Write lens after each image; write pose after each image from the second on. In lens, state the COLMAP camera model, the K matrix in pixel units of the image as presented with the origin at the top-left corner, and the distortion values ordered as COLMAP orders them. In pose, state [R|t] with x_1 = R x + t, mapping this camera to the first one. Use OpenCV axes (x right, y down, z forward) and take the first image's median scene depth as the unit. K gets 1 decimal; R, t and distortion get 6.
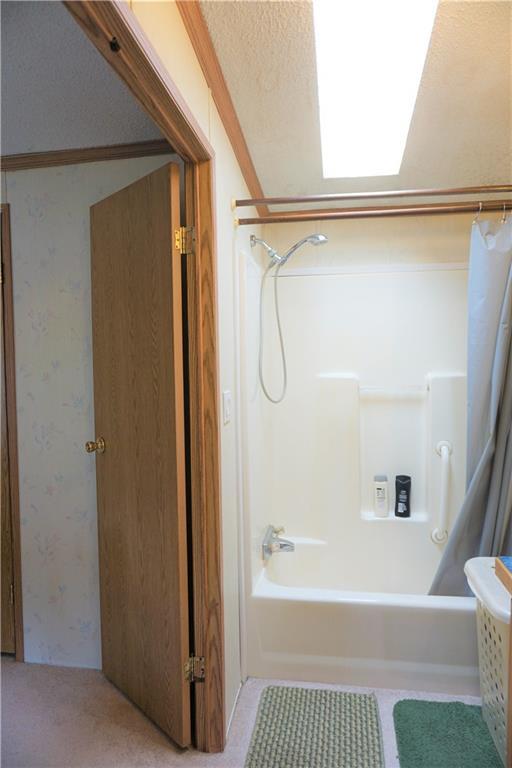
lens RADIAL K [[514.1, 0, 255.9], [0, 514.1, 380.6], [0, 0, 1]] dist [-0.052114, 0.043958]
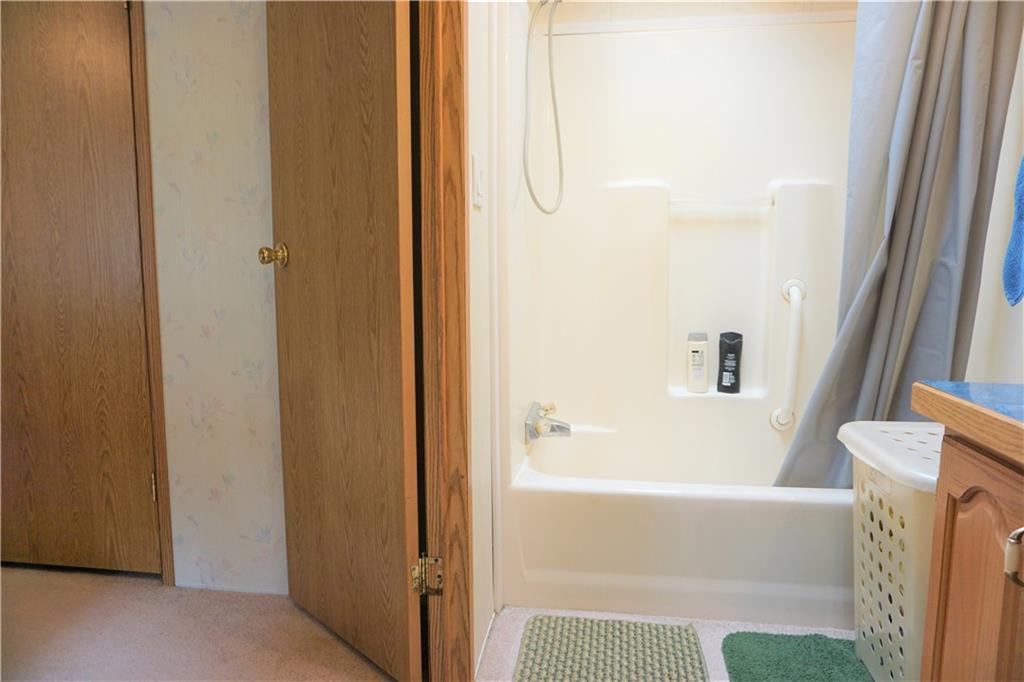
lens RADIAL K [[685.5, 0, 505.5], [0, 685.5, 336.9], [0, 0, 1]] dist [-0.052114, 0.043958]
pose [[0.999929, 0.009587, 0.007064, -0.025359], [-0.010115, 0.996823, 0.079002, 0.167934], [-0.006284, -0.079068, 0.996849, 0.132451]]
